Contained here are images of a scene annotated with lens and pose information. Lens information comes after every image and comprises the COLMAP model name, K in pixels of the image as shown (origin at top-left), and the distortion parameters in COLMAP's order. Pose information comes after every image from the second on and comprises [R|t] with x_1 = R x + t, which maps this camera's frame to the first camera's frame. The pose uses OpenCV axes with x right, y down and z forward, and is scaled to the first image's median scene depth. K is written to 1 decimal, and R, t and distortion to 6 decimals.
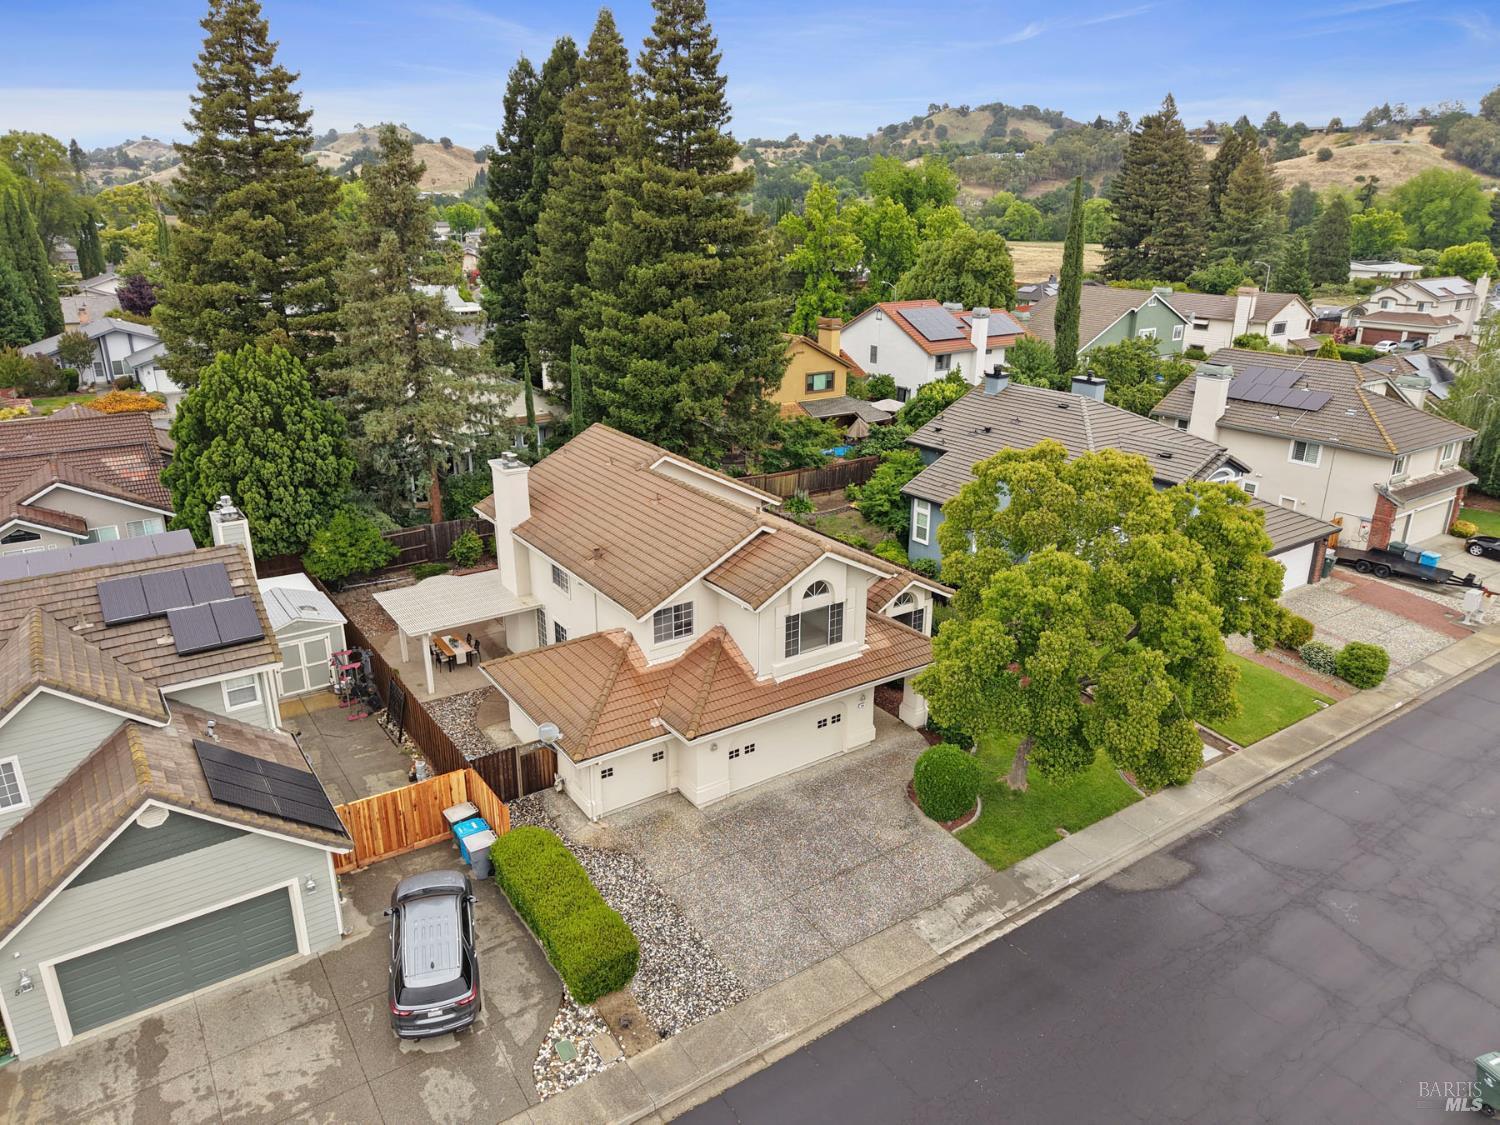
lens RADIAL K [[1003.7, 0, 750.0], [0, 1003.7, 562.5], [0, 0, 1]] dist [0.024740, -0.026417]
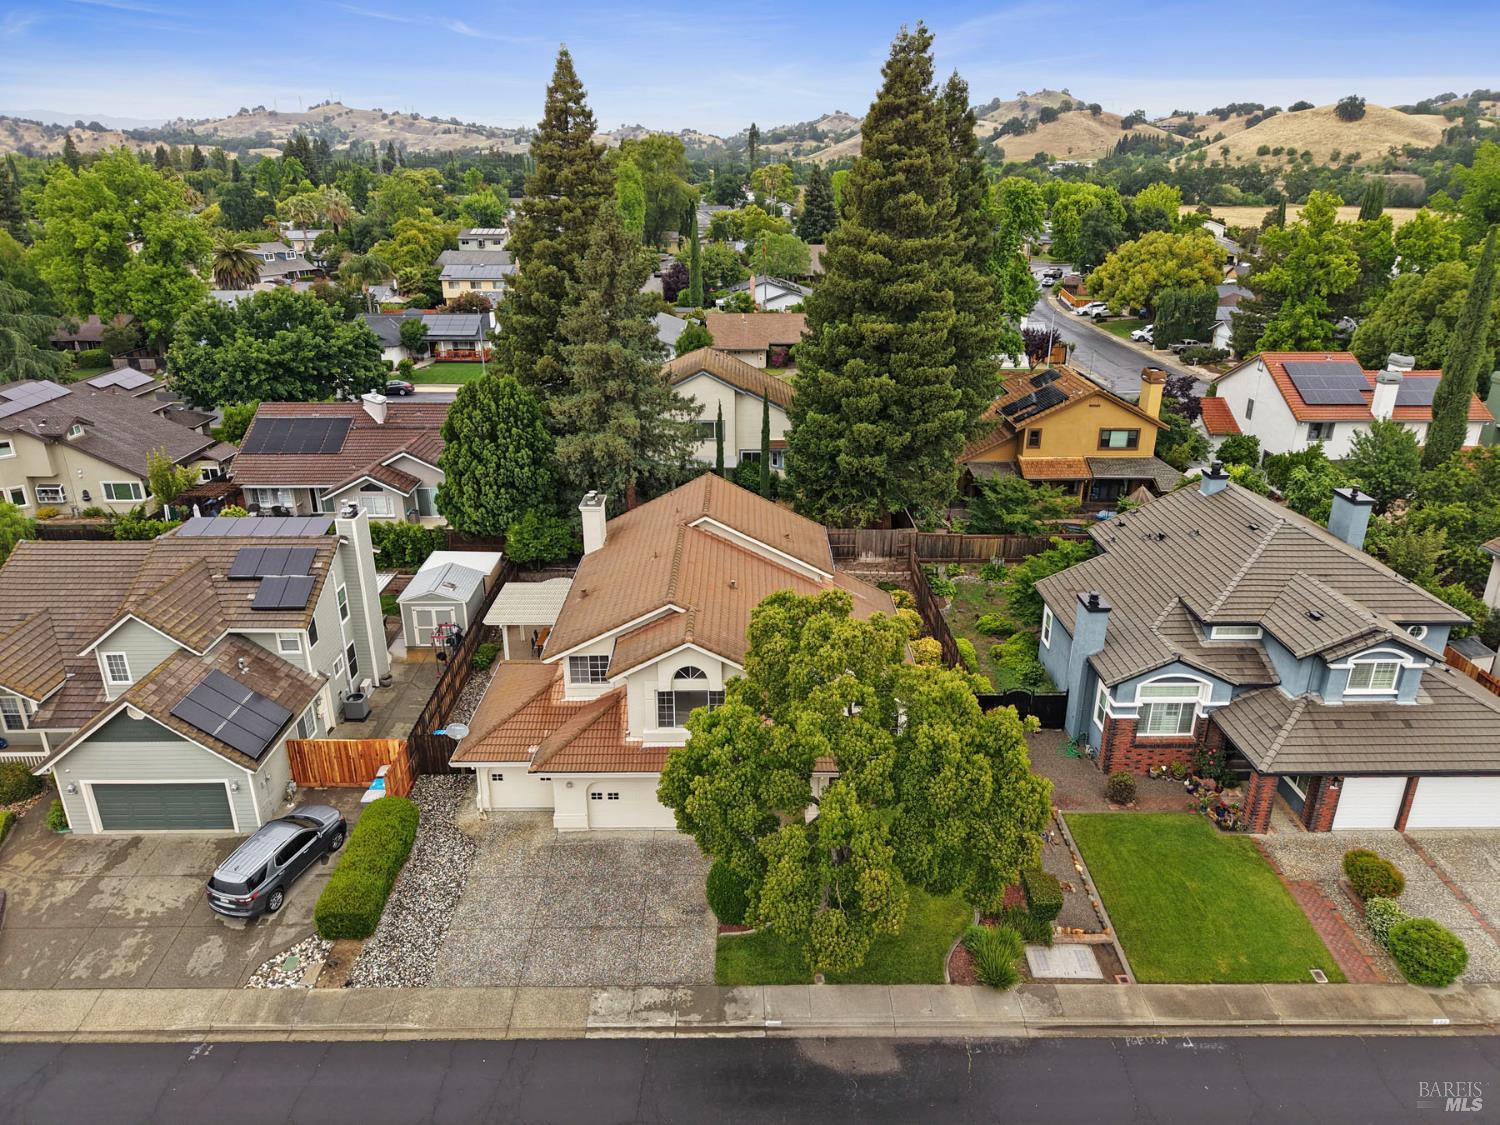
lens RADIAL K [[1003.7, 0, 750.0], [0, 1003.7, 562.5], [0, 0, 1]] dist [0.024740, -0.026417]
pose [[0.830435, 0.200979, -0.519601, 0.608537], [-0.184862, 0.979227, 0.083311, -0.178536], [0.525551, 0.026870, 0.850338, 0.101754]]
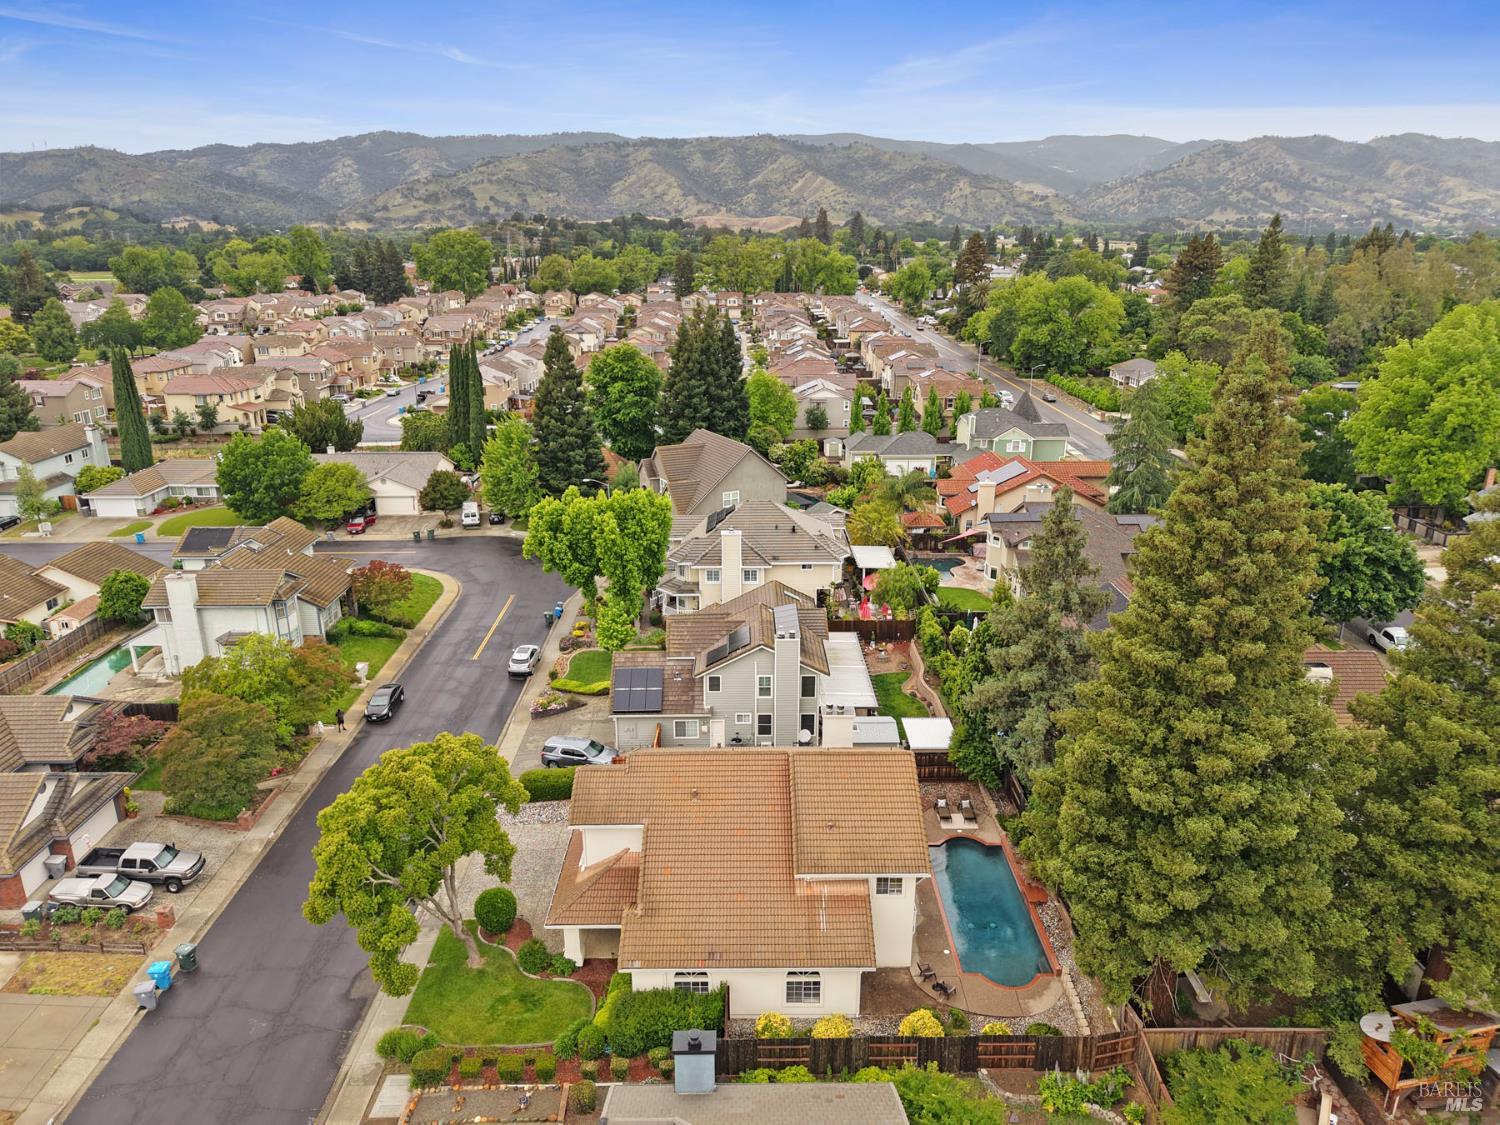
lens RADIAL K [[1003.7, 0, 750.0], [0, 1003.7, 562.5], [0, 0, 1]] dist [0.024740, -0.026417]
pose [[-0.560227, 0.255488, -0.787954, 0.993706], [-0.277394, 0.838457, 0.469087, -1.008122], [0.780512, 0.481369, -0.398855, 1.525762]]
